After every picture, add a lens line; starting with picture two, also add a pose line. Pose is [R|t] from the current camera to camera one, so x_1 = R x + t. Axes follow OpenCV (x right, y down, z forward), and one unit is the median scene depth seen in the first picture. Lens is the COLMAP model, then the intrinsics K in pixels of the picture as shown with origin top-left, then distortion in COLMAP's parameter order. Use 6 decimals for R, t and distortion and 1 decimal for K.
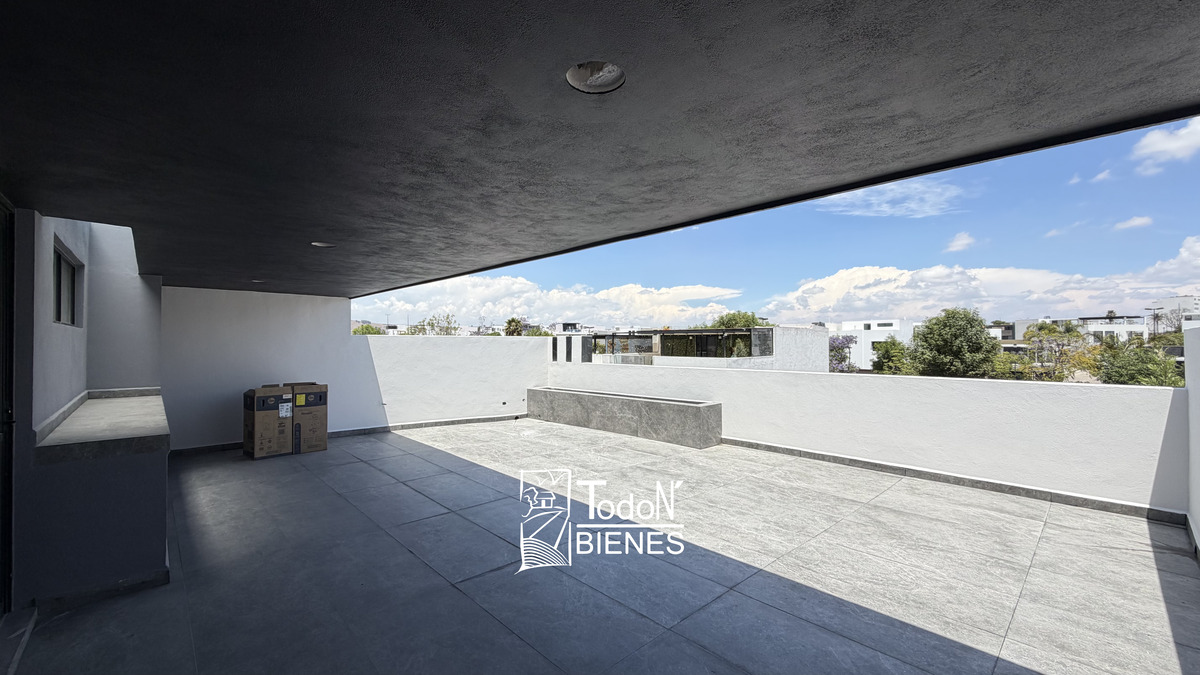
lens RADIAL K [[477.4, 0, 599.1], [0, 477.4, 342.1], [0, 0, 1]] dist [-0.000042, 0.000706]
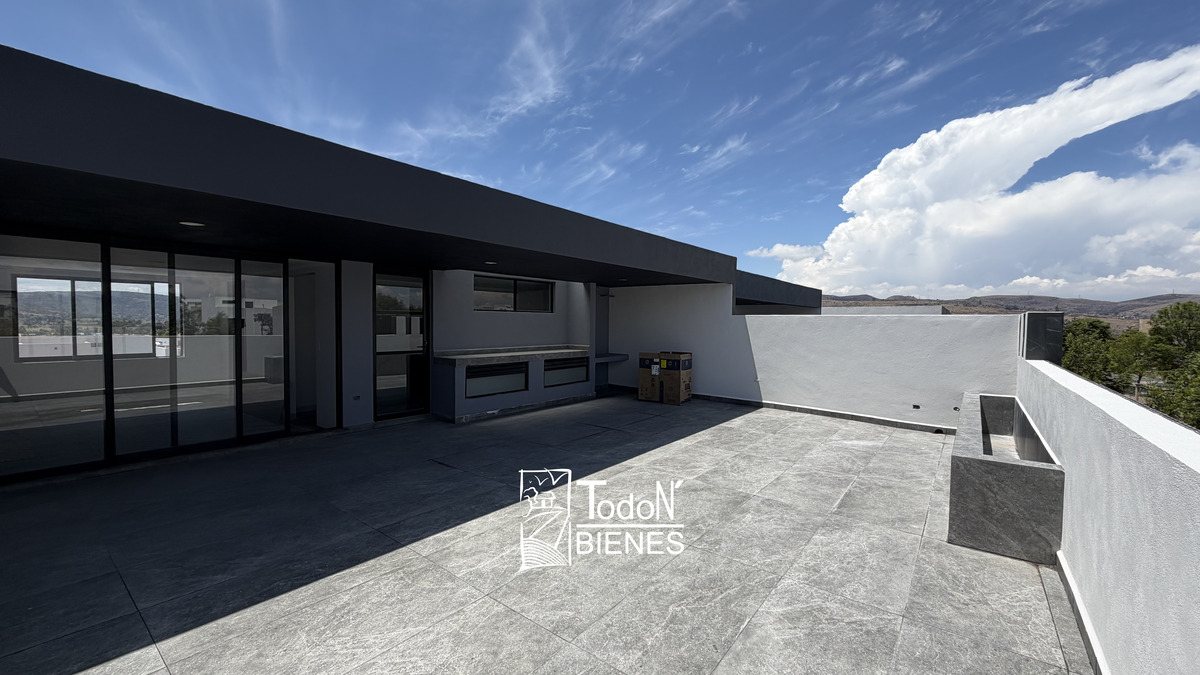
lens RADIAL K [[477.4, 0, 598.4], [0, 477.4, 336.8], [0, 0, 1]] dist [-0.000042, 0.000706]
pose [[0.150910, 0.031726, -0.988038, 0.918091], [-0.009594, 0.999485, 0.030628, 0.007181], [0.988501, 0.004858, 0.151136, 0.839293]]
